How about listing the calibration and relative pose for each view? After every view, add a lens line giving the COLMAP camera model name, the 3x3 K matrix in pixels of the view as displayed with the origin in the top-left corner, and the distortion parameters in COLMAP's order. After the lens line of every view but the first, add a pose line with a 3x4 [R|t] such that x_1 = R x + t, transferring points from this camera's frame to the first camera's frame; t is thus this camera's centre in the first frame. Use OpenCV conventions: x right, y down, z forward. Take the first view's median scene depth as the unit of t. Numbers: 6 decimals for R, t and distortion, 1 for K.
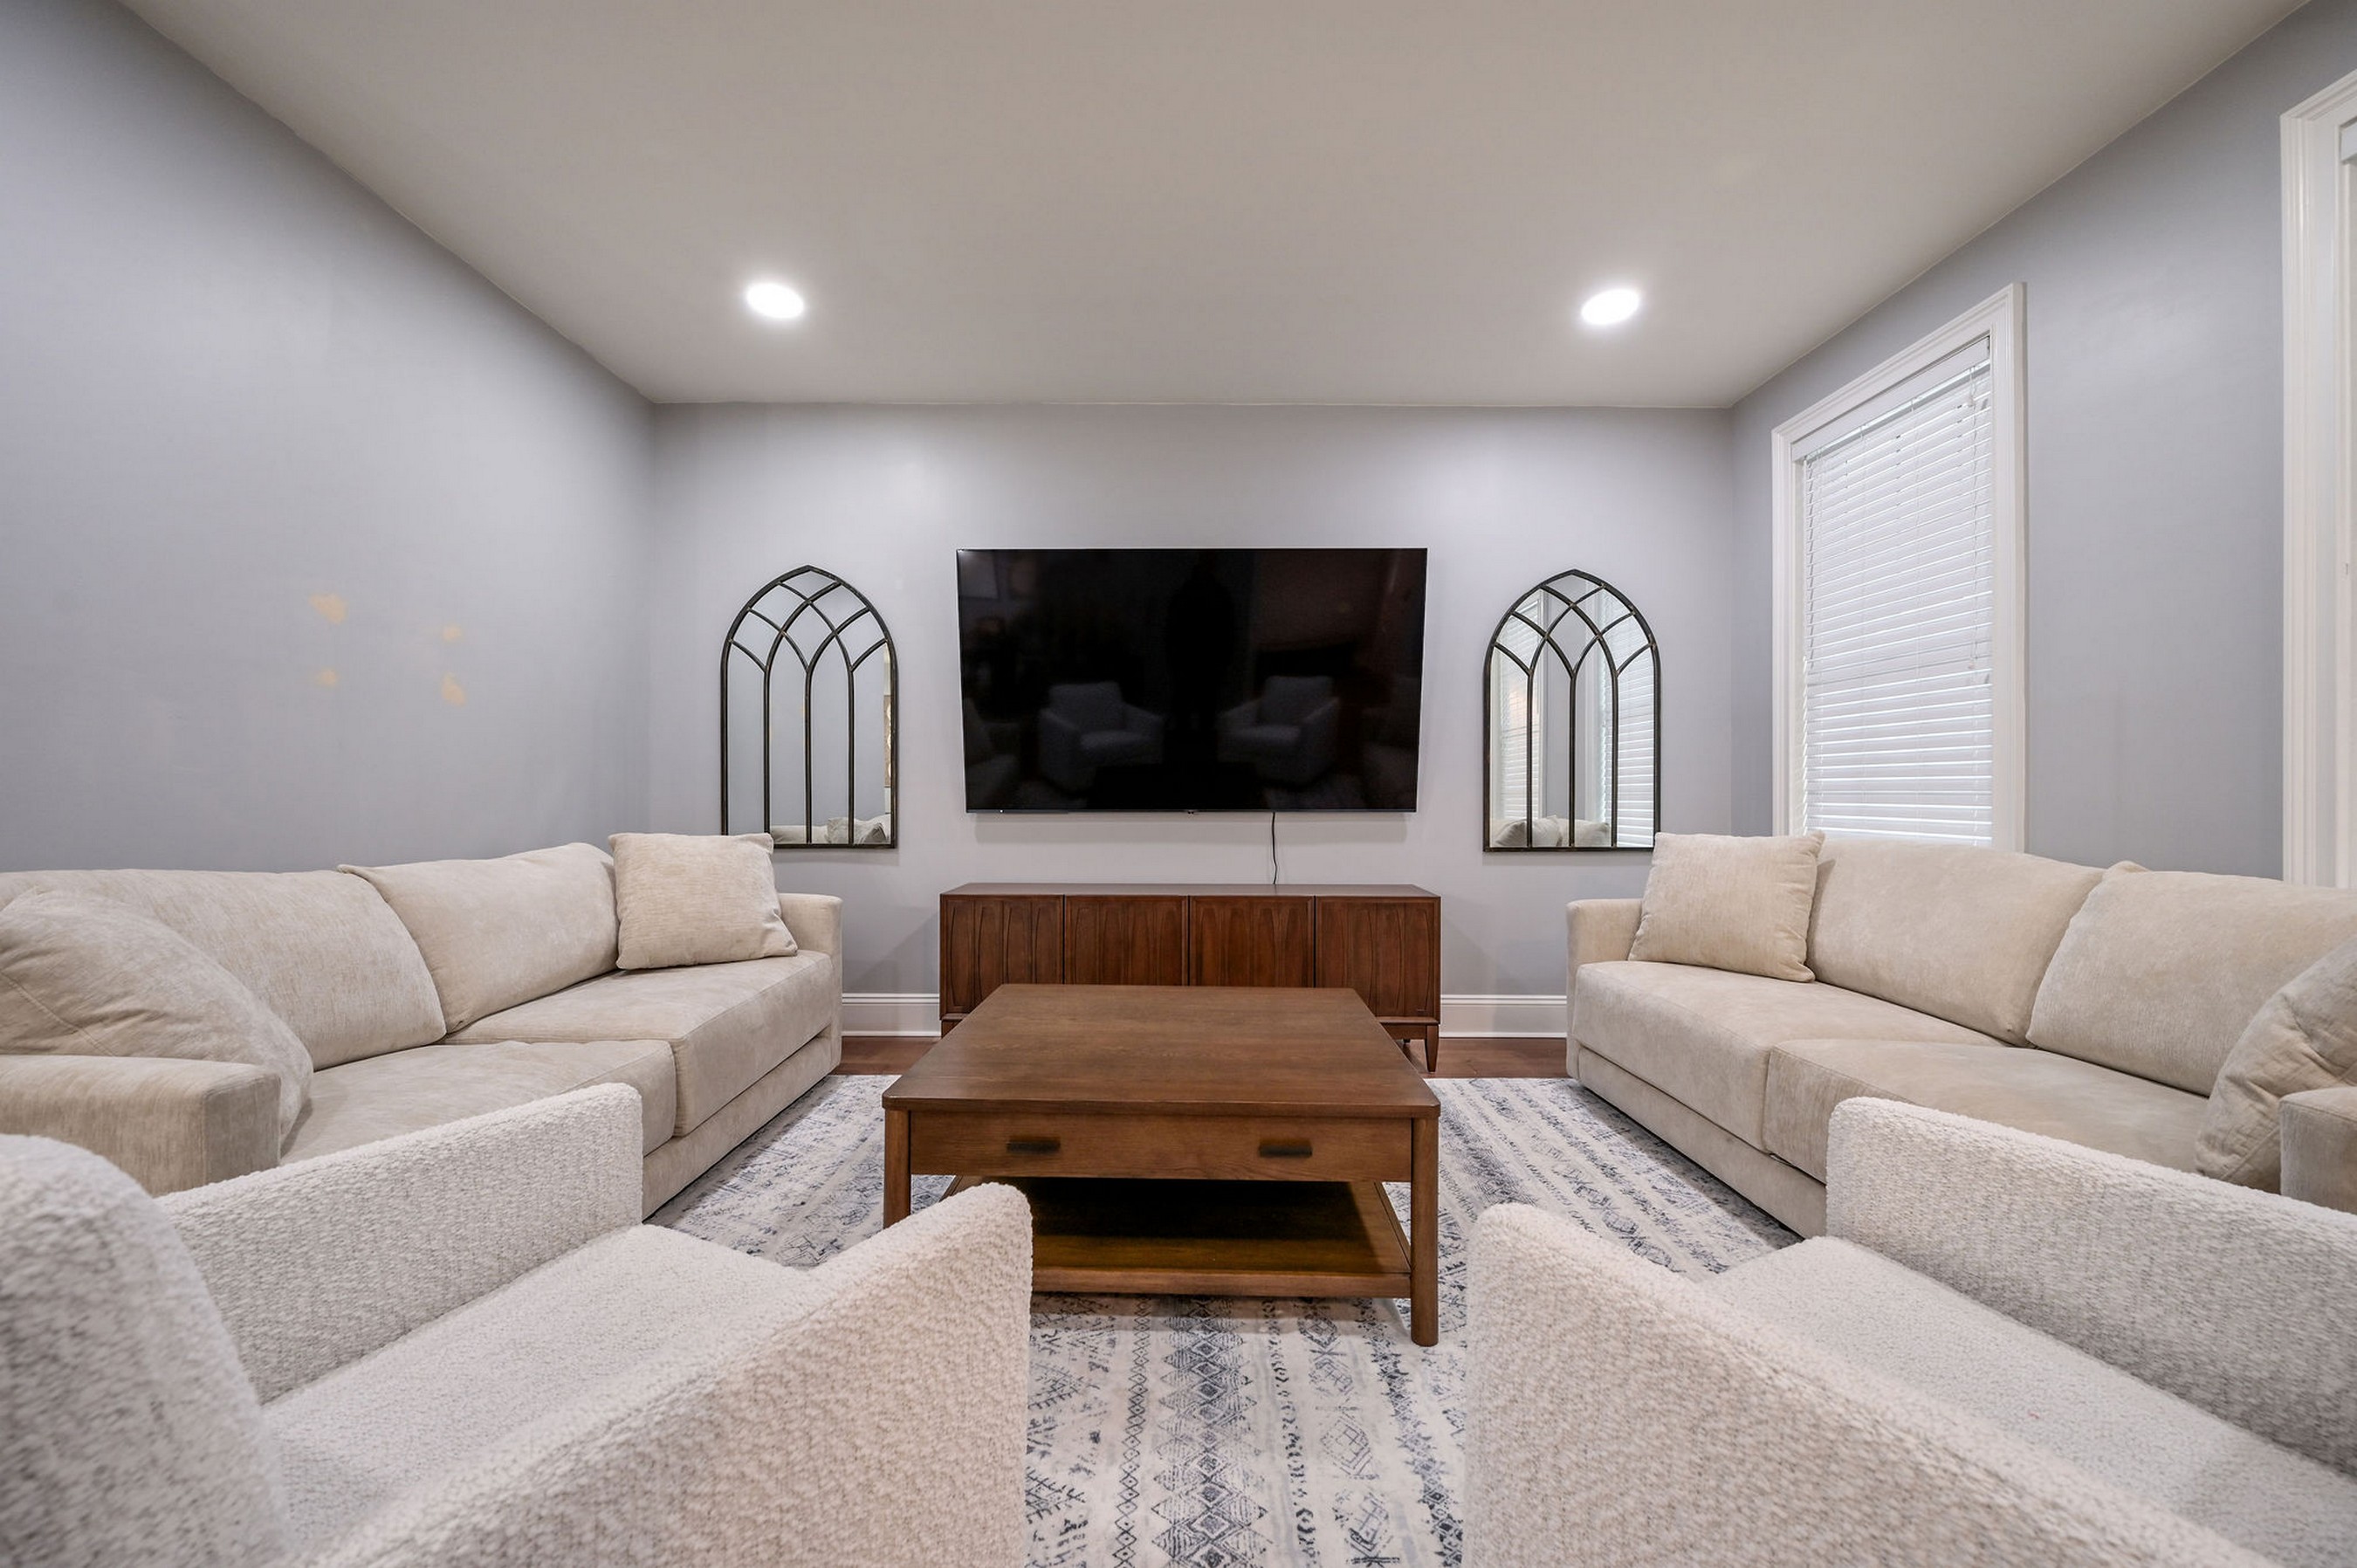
lens RADIAL K [[940.0, 0, 1178.4], [0, 940.0, 796.6], [0, 0, 1]] dist [0.010786, 0.000138]
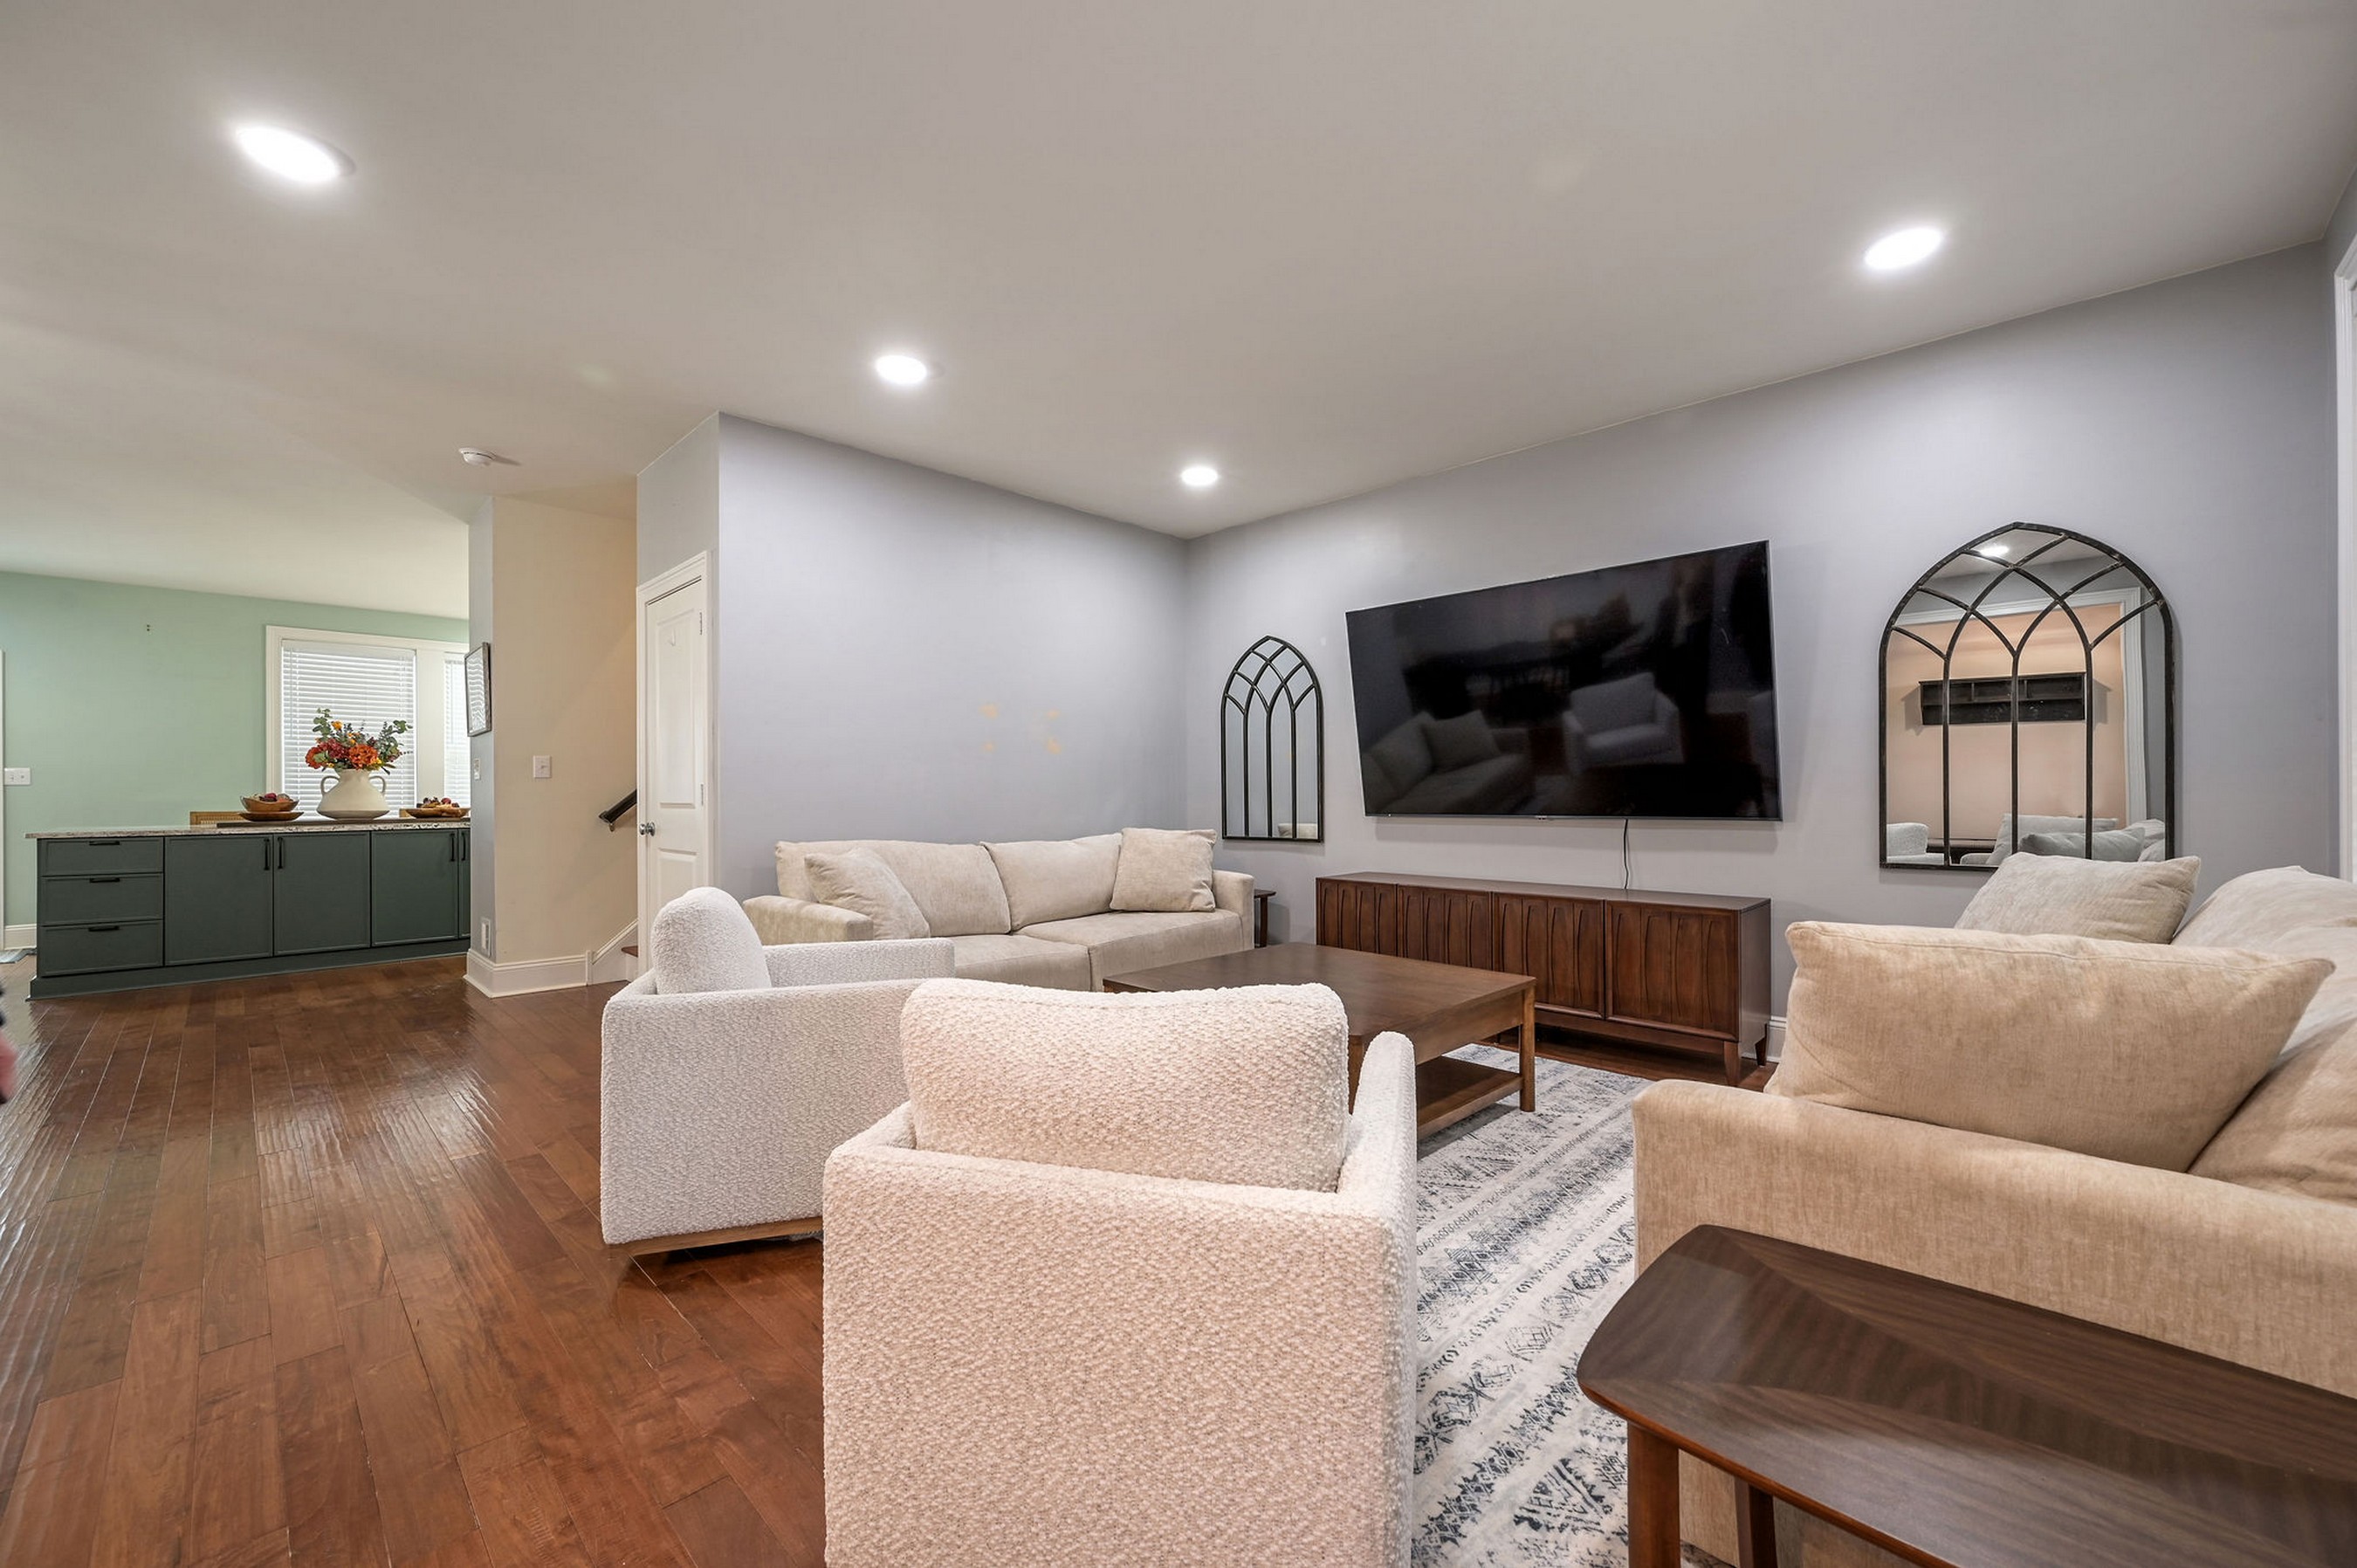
lens RADIAL K [[925.0, 0, 1177.9], [0, 925.0, 792.4], [0, 0, 1]] dist [-0.001052, -0.000010]
pose [[0.723409, -0.006500, -0.690389, 0.452231], [0.006224, 0.999976, -0.002892, -0.013164], [0.690392, -0.002205, 0.723433, -0.073293]]
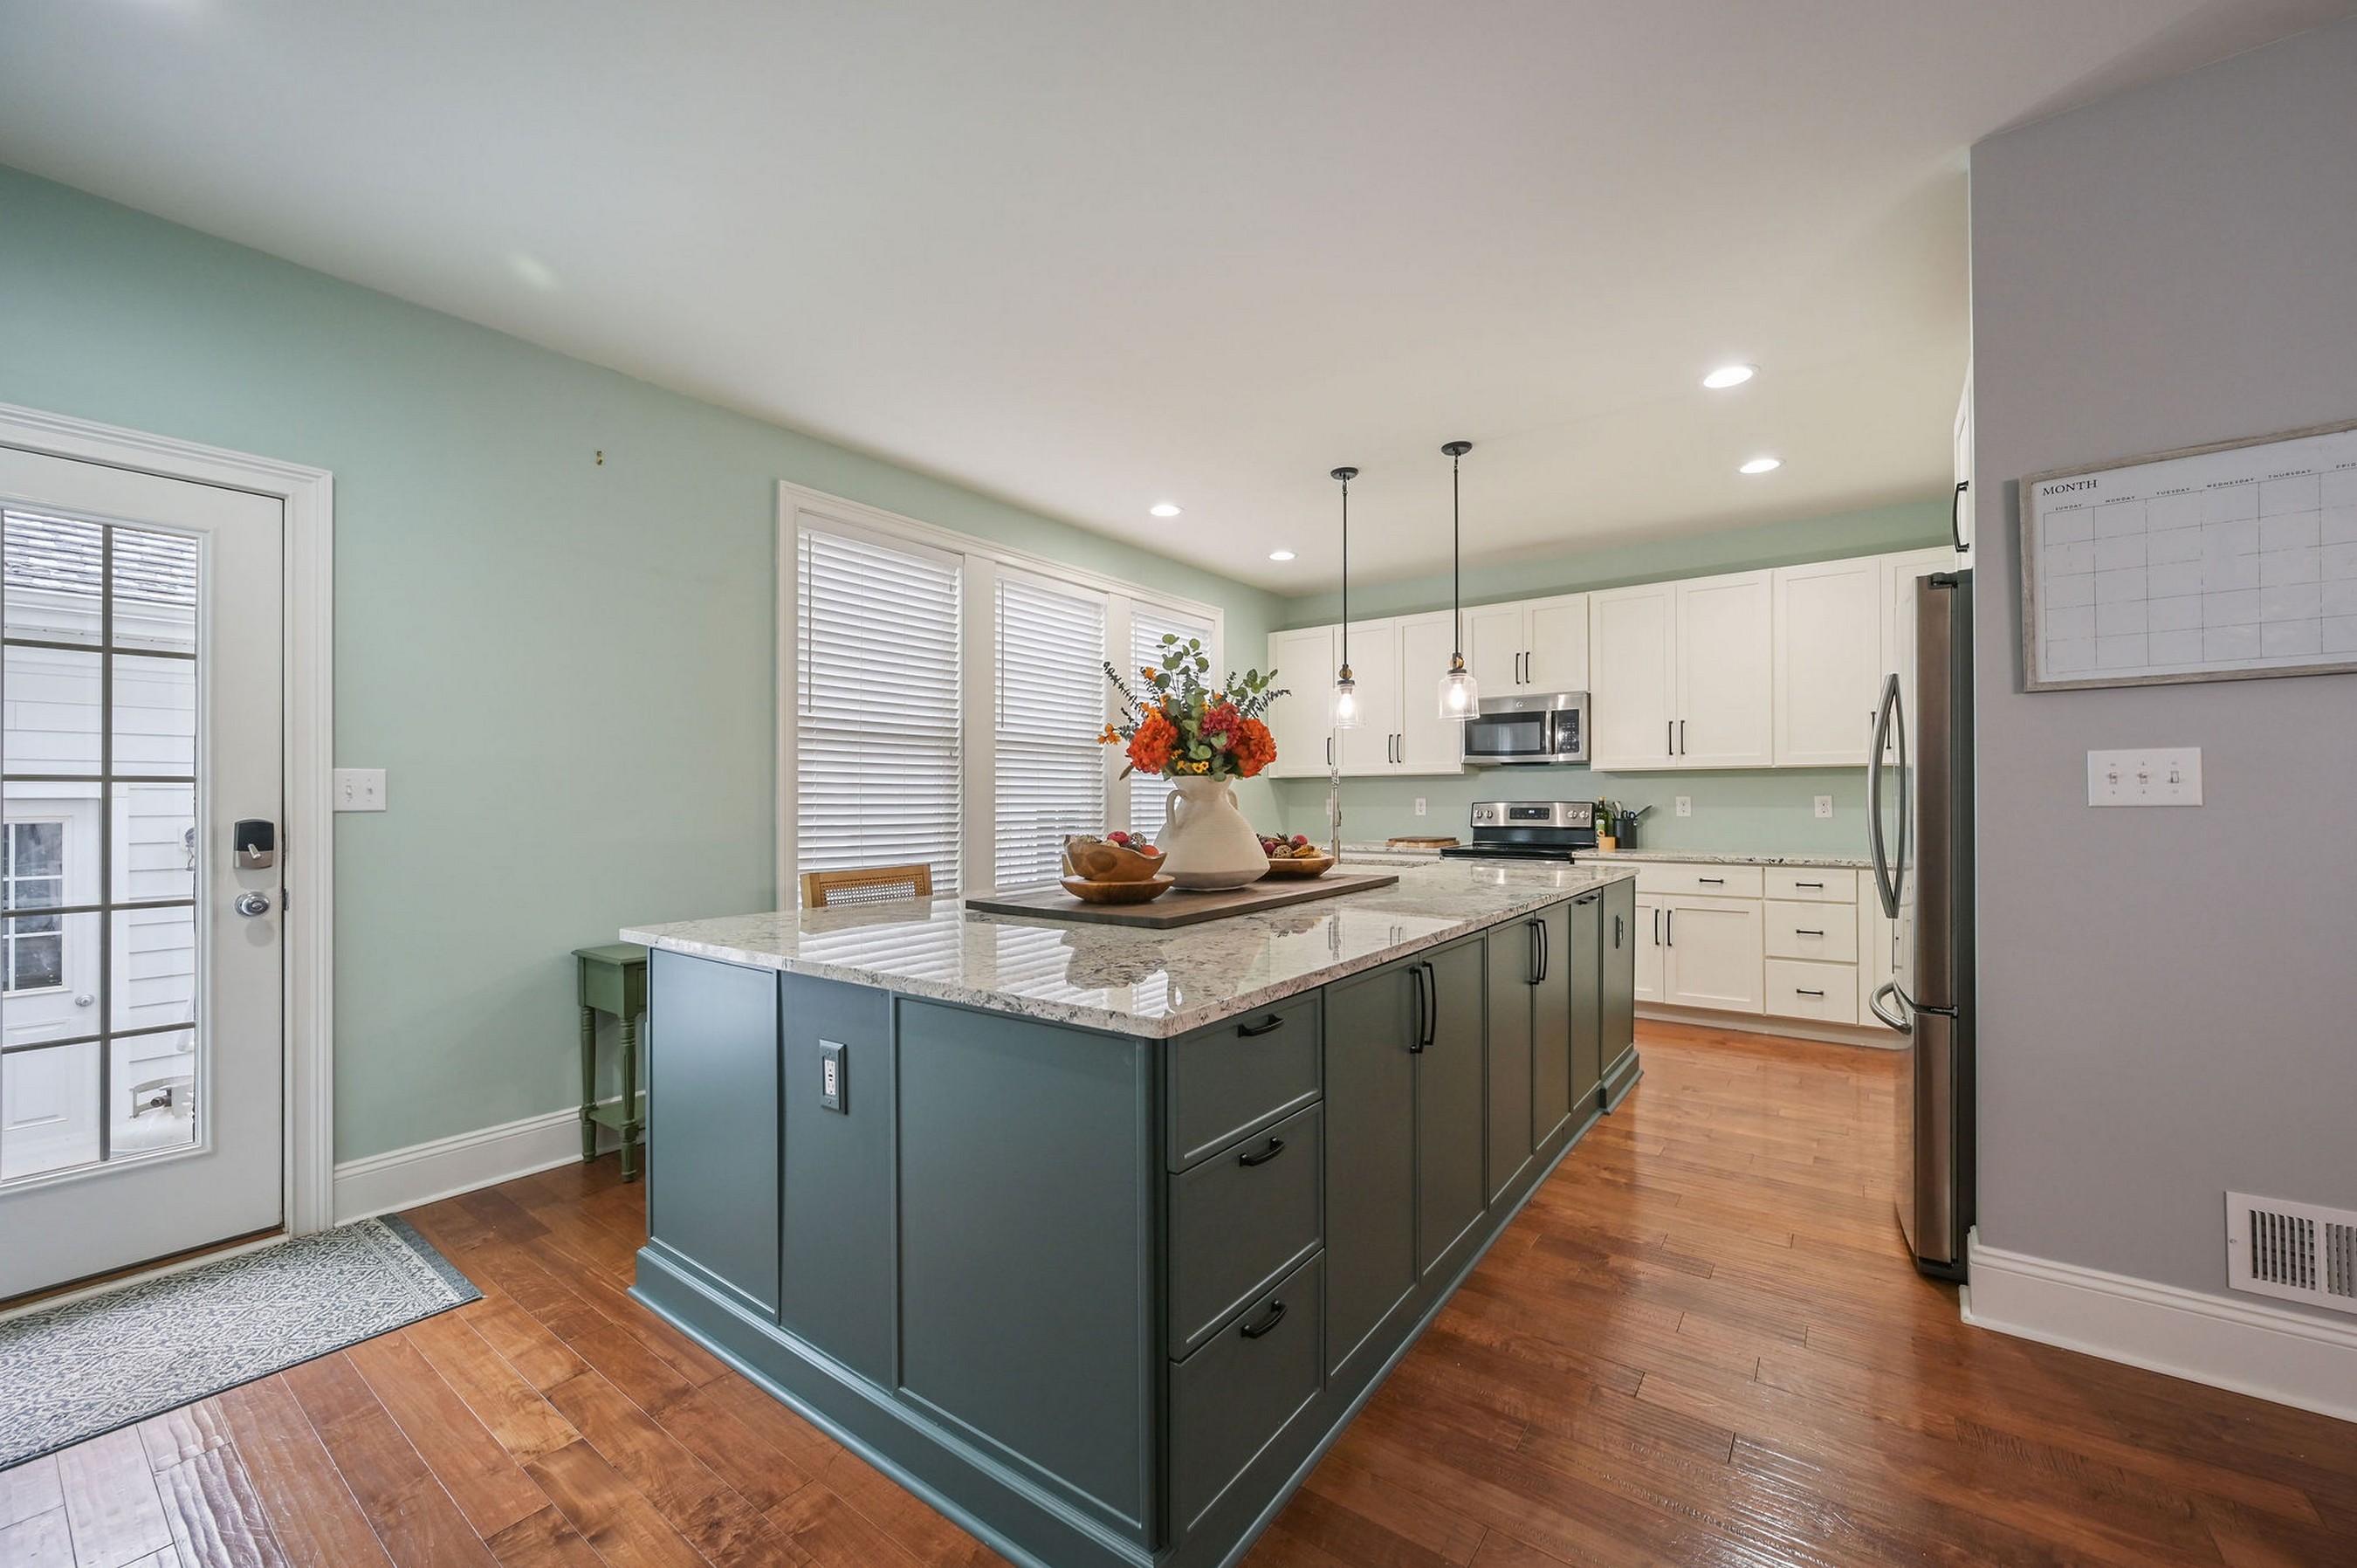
lens RADIAL K [[940.0, 0, 1178.4], [0, 940.0, 796.6], [0, 0, 1]] dist [0.010786, 0.000138]
pose [[0.808178, -0.007407, -0.588892, -1.321998], [0.006711, 0.999972, -0.003368, -0.048569], [0.588901, -0.001231, 0.808205, -0.523058]]
